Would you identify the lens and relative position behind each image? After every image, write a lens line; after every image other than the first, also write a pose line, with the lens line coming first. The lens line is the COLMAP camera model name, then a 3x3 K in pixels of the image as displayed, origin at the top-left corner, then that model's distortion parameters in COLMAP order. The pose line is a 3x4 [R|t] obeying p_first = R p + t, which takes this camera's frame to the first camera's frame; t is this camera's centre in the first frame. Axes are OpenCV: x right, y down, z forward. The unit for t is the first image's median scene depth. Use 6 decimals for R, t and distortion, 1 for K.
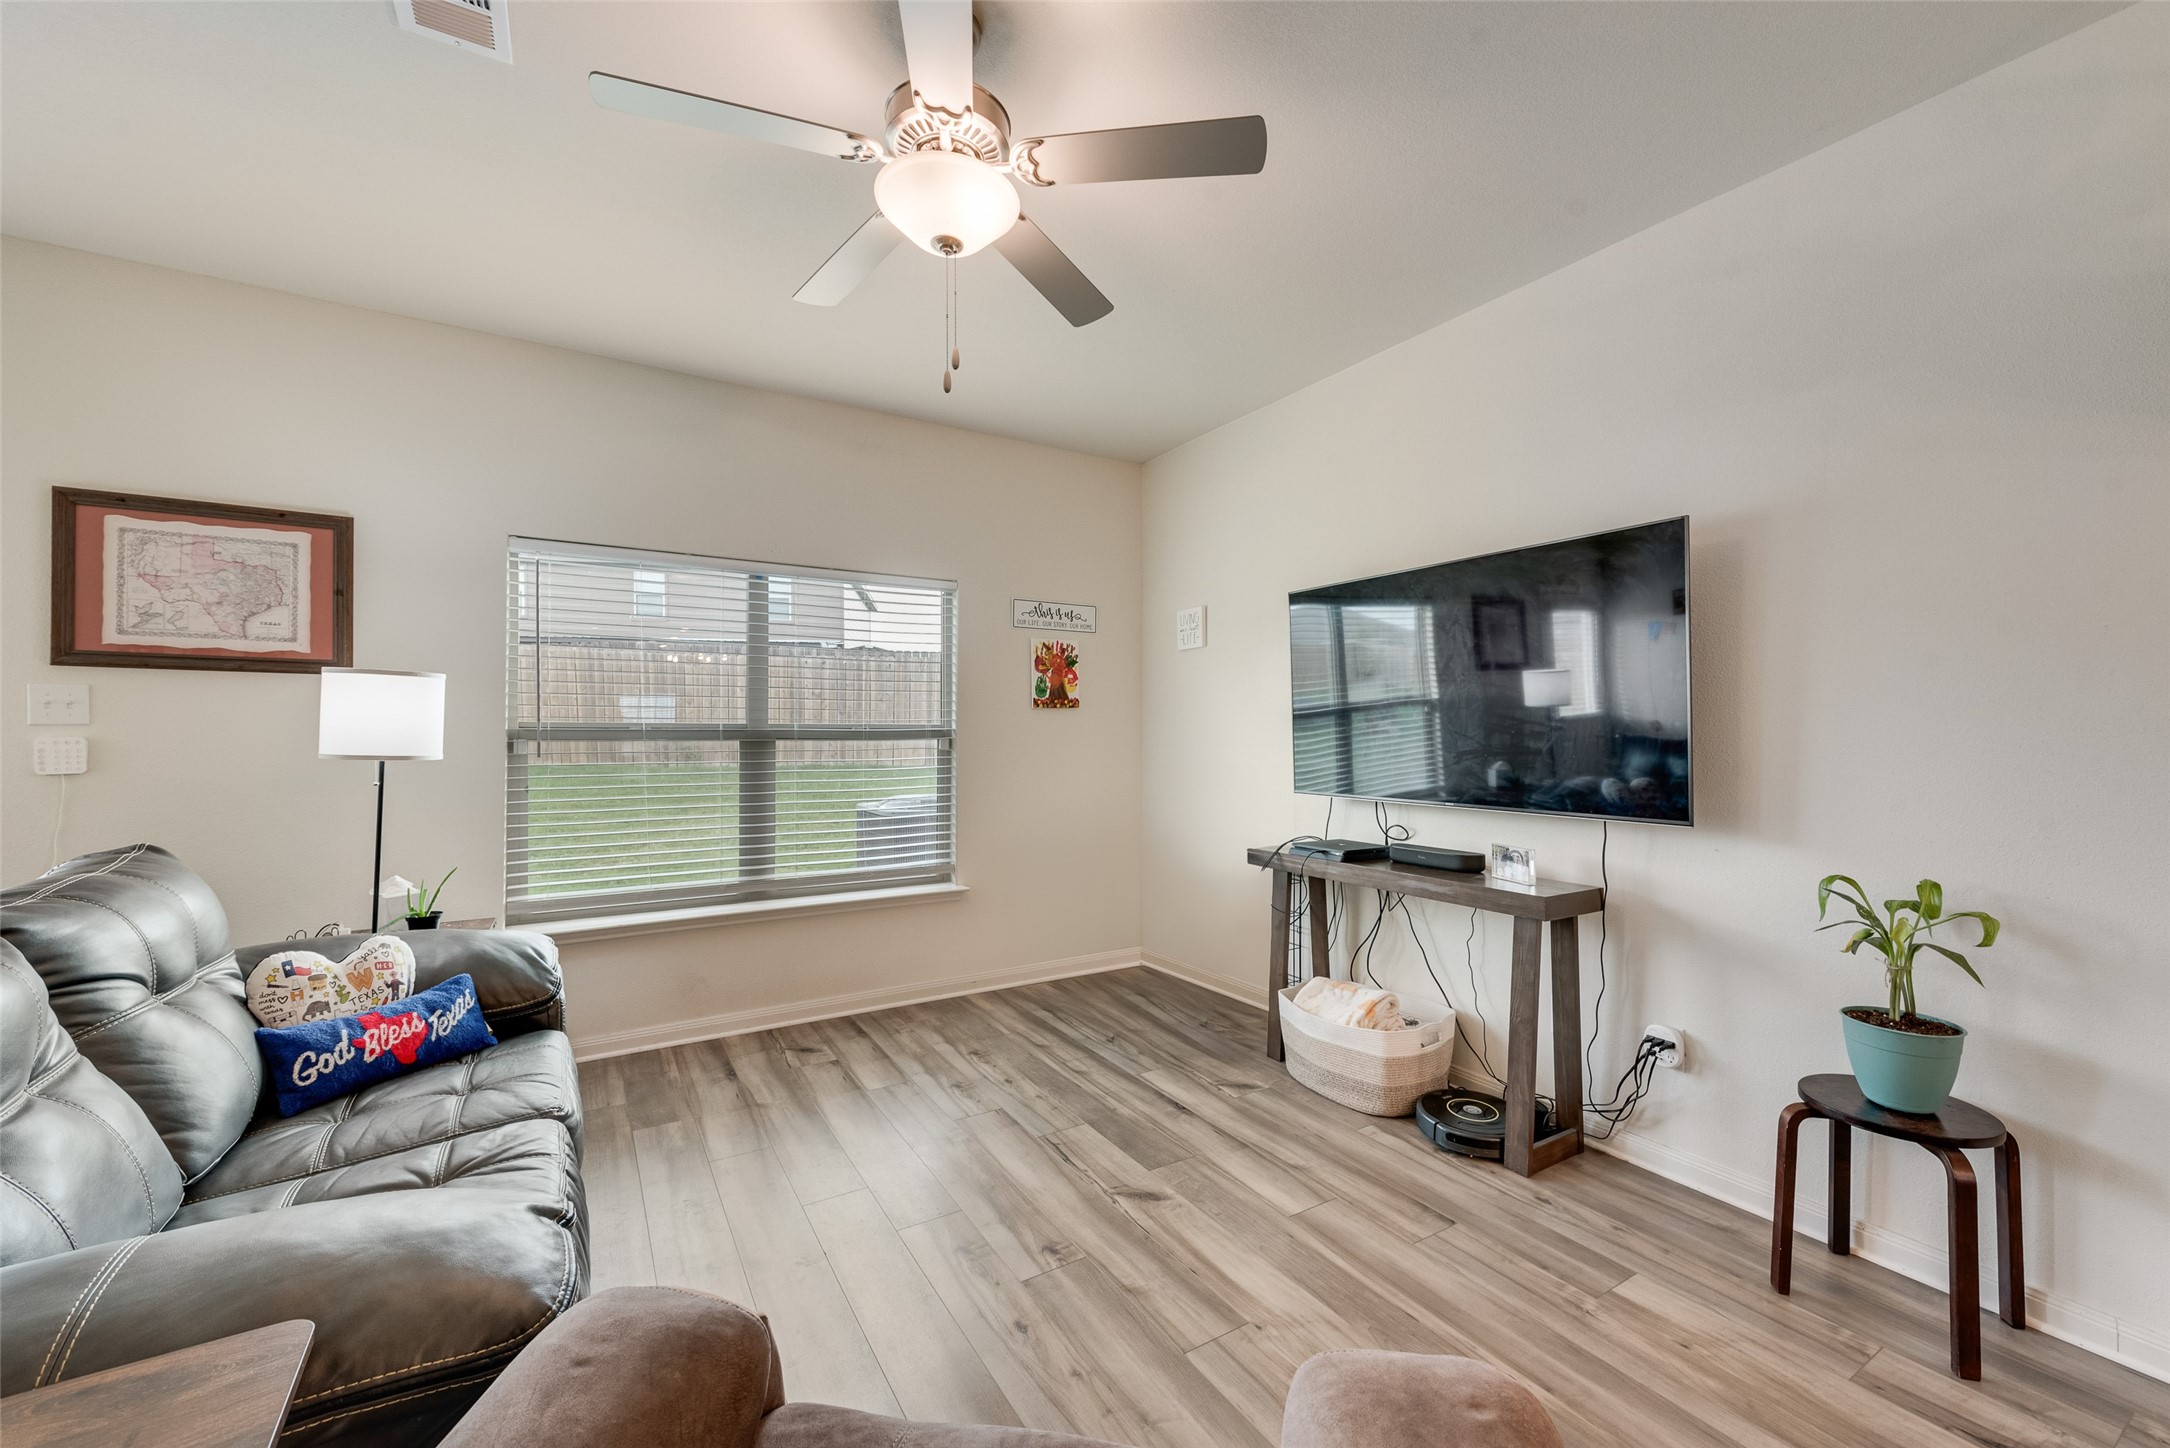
lens RADIAL K [[848.5, 0, 1084.0], [0, 848.5, 733.0], [0, 0, 1]] dist [0.015920, -0.004256]
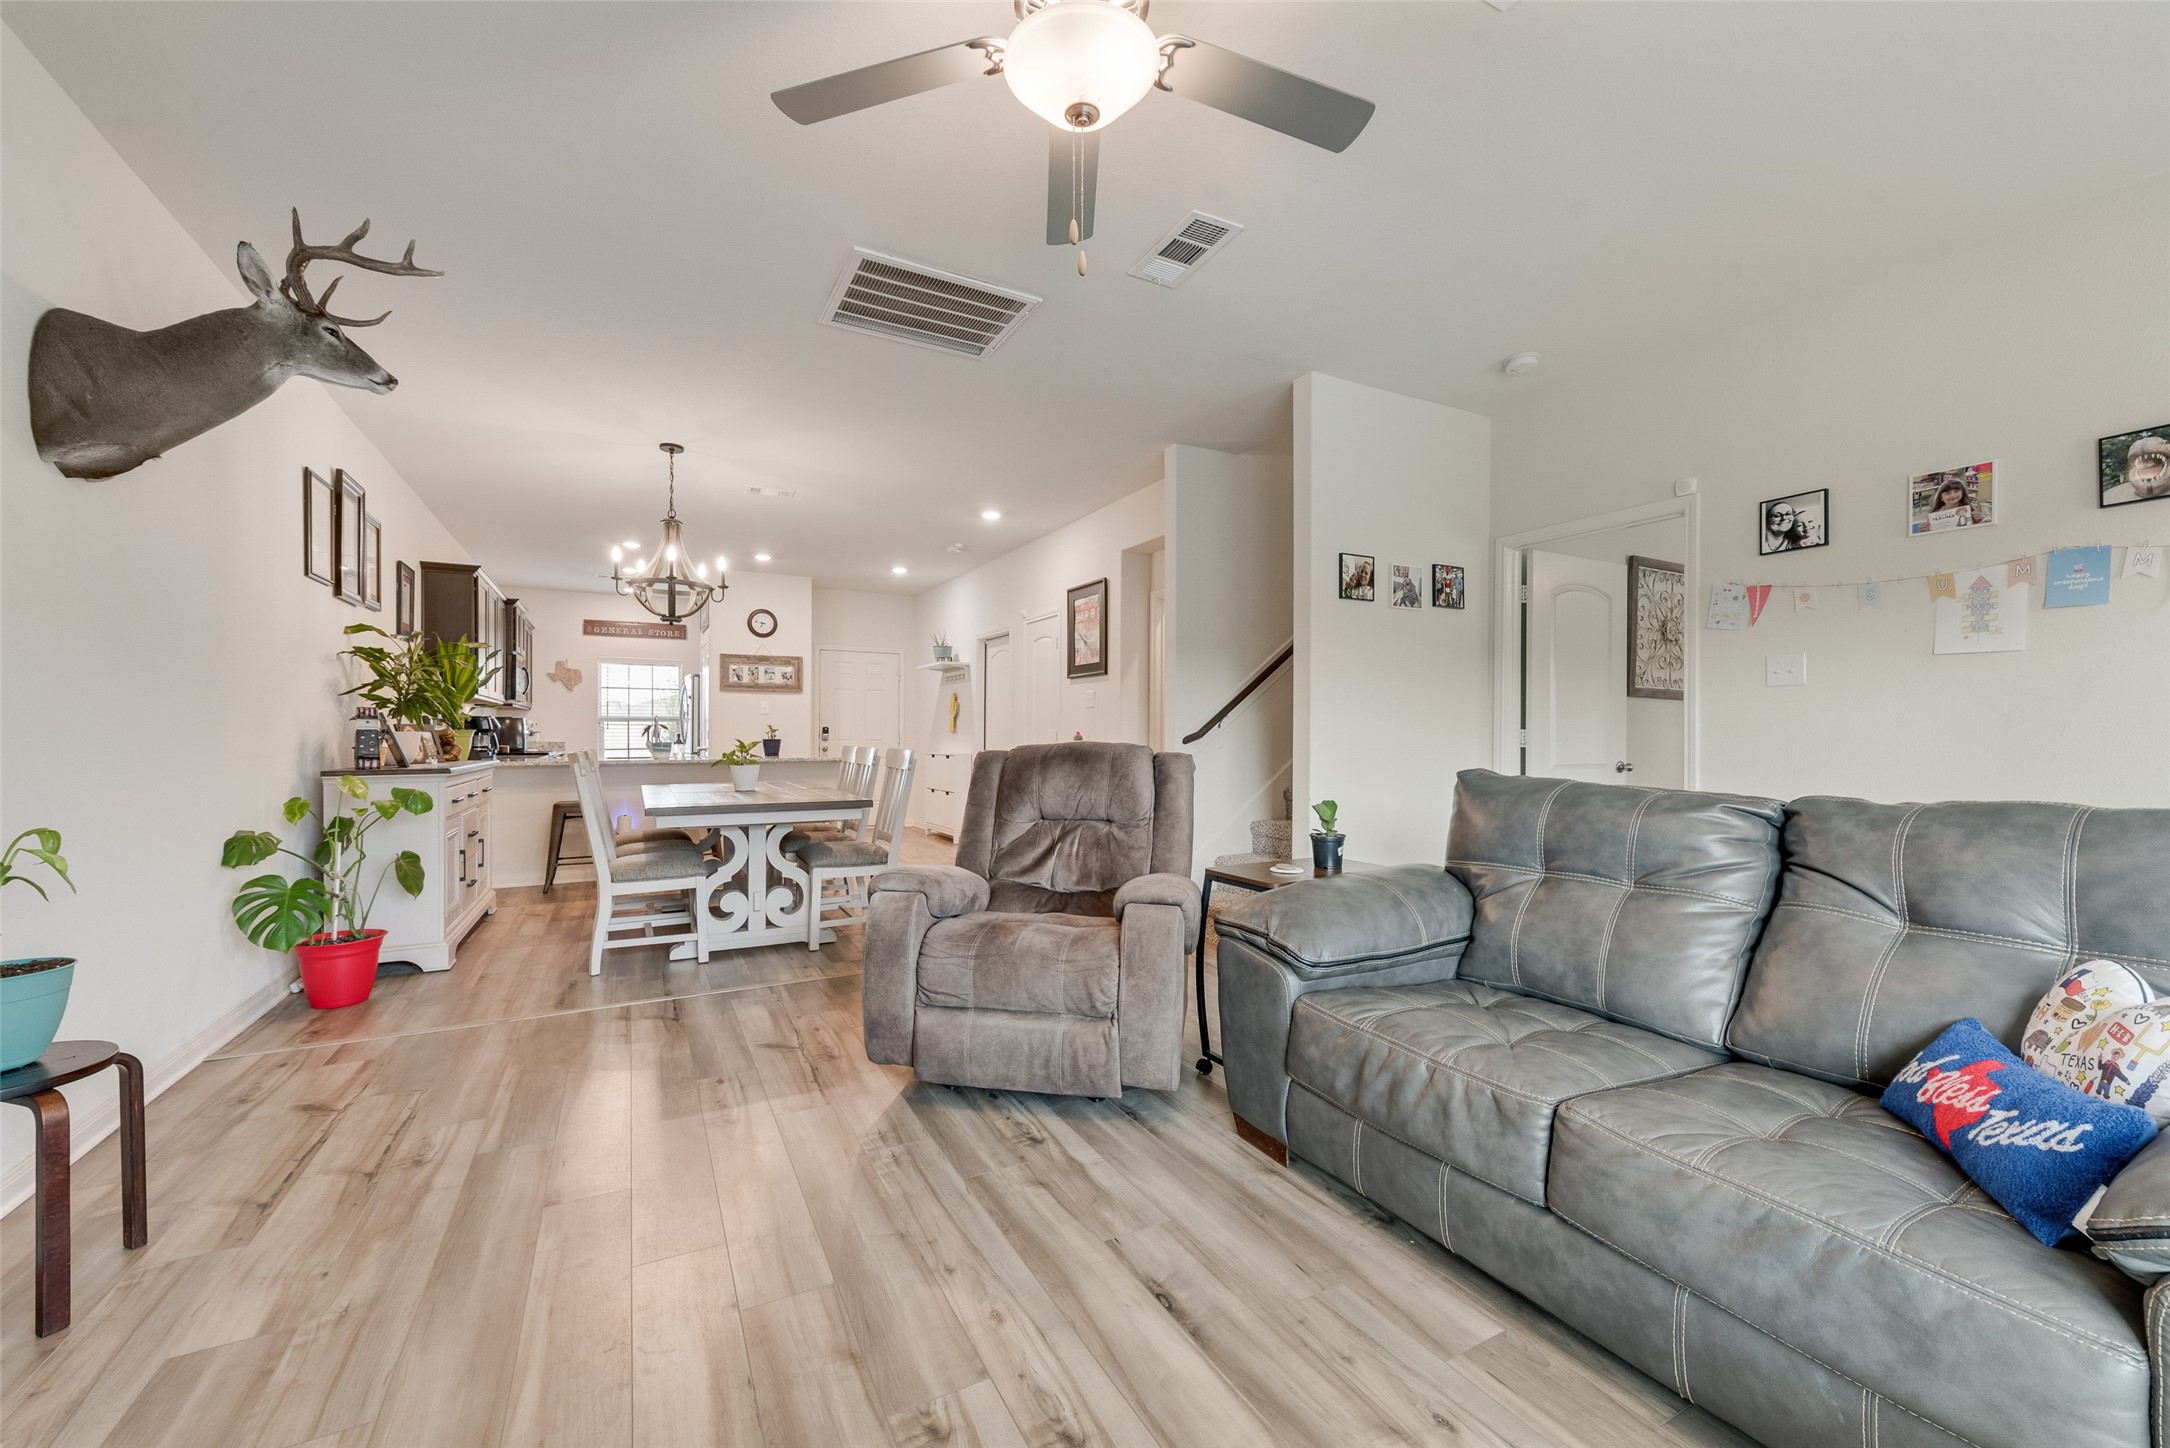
lens RADIAL K [[848.5, 0, 1084.0], [0, 848.5, 733.0], [0, 0, 1]] dist [0.015920, -0.004256]
pose [[-0.998577, -0.003836, 0.053190, -0.132800], [-0.003916, 0.999991, -0.001392, 0.060824], [-0.053184, -0.001598, -0.998583, 1.200559]]
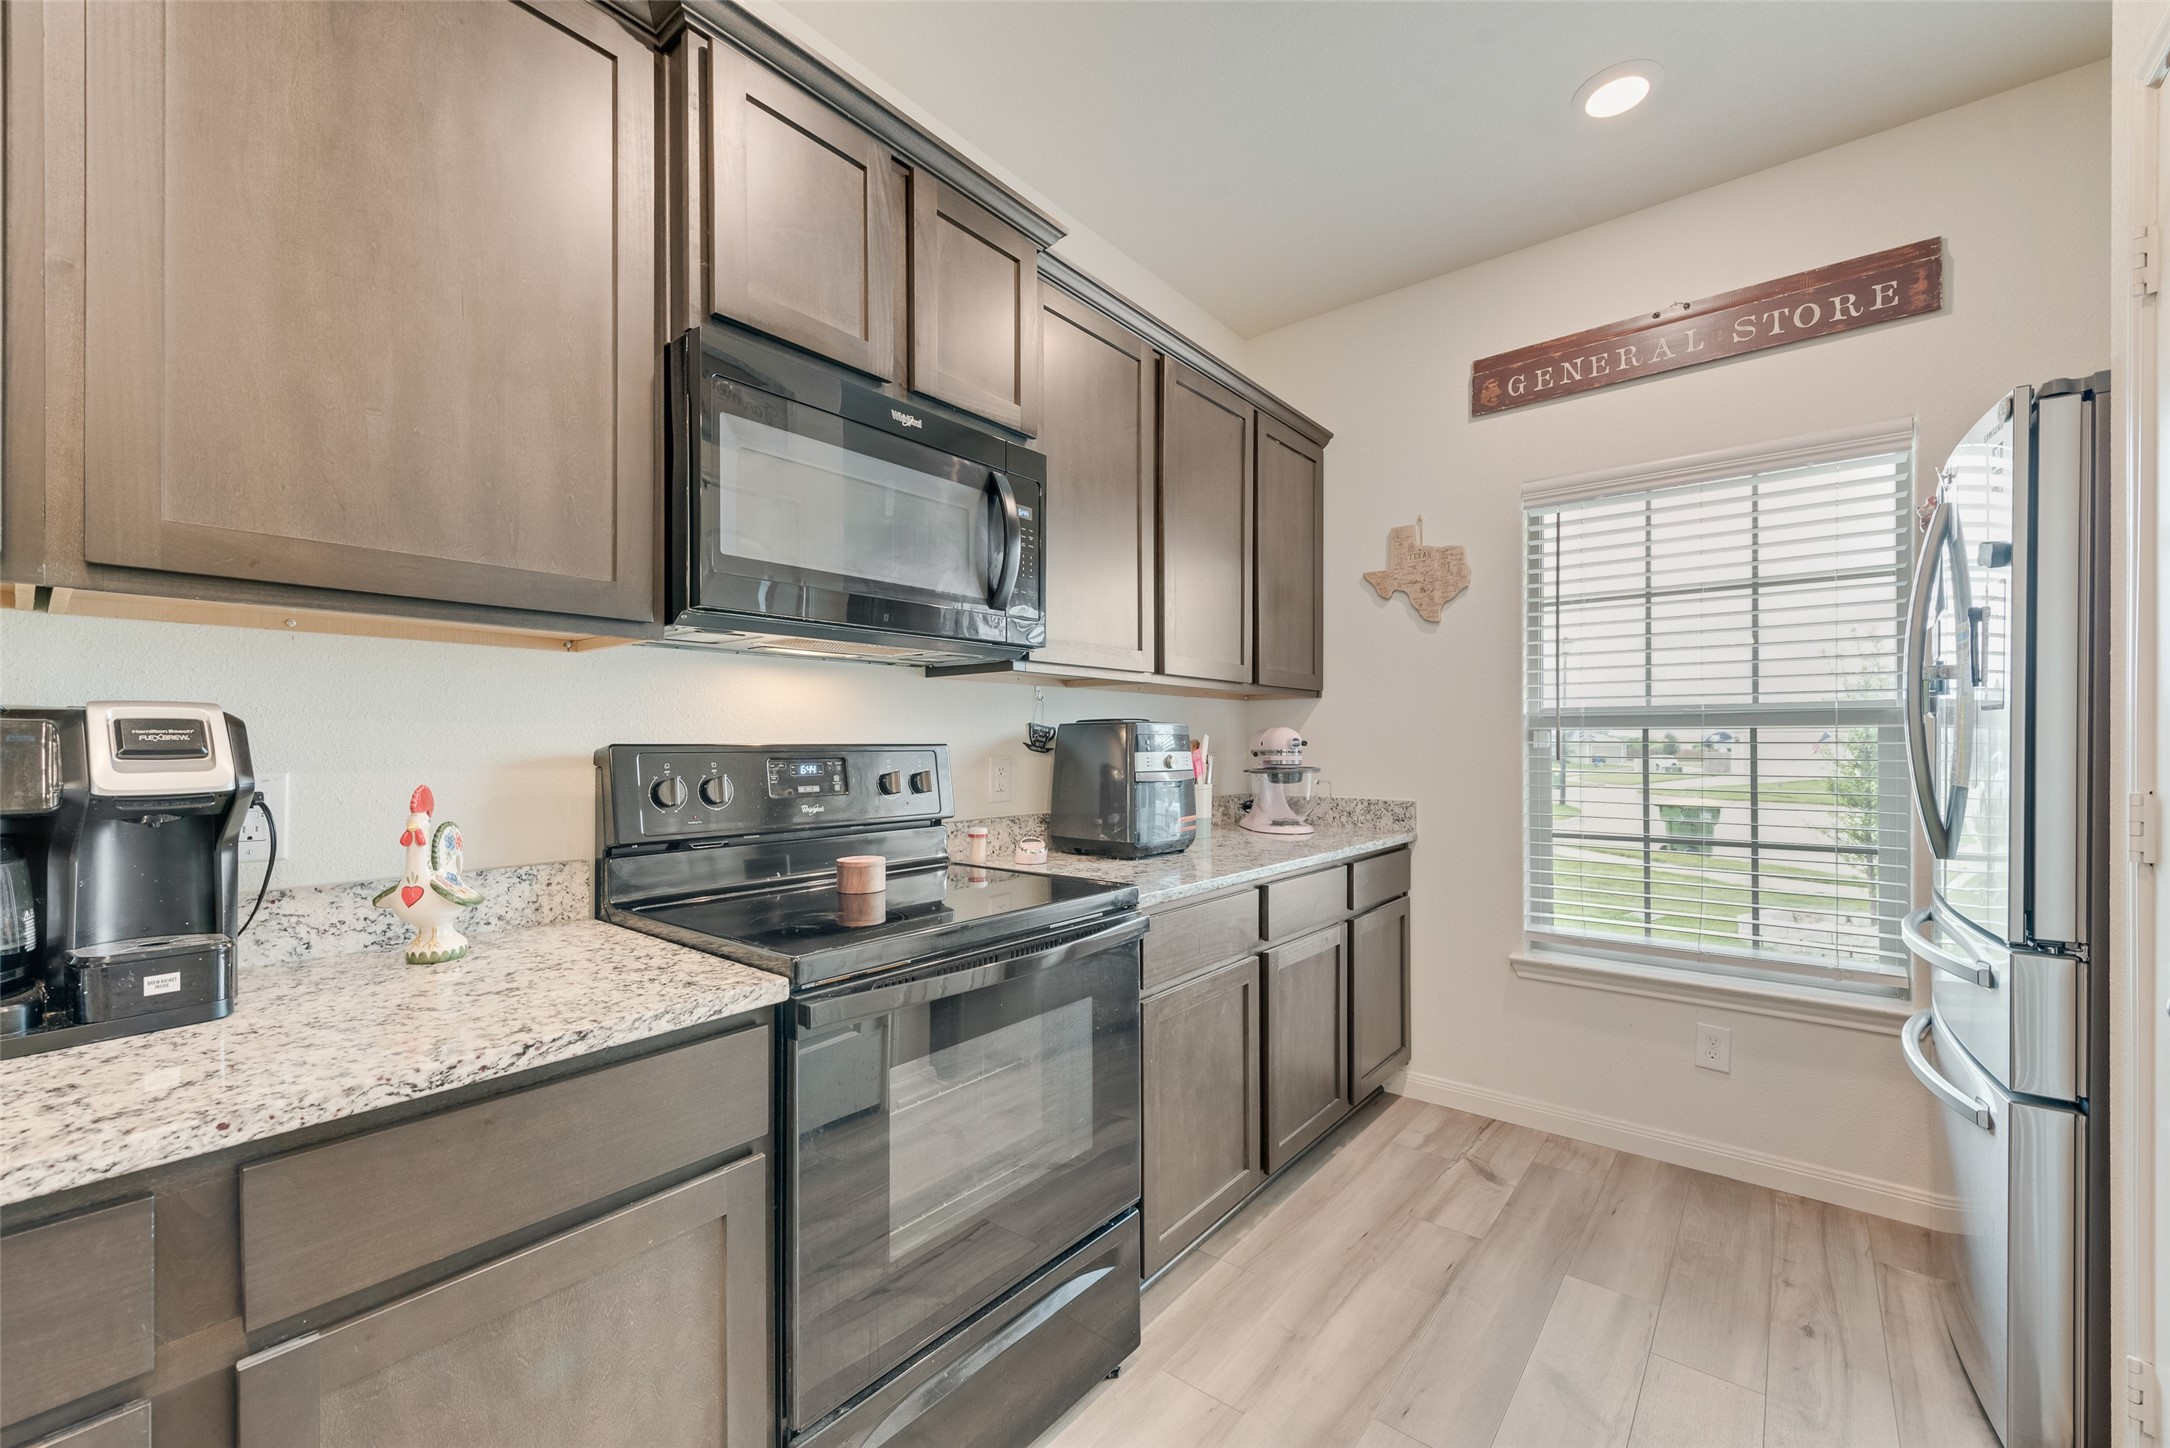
lens RADIAL K [[848.5, 0, 1084.0], [0, 848.5, 733.0], [0, 0, 1]] dist [0.015920, -0.004256]
pose [[-0.332014, 0.005710, 0.943257, 1.341654], [-0.001745, 0.999976, -0.006668, 0.025954], [-0.943273, -0.003860, -0.331996, -1.447982]]
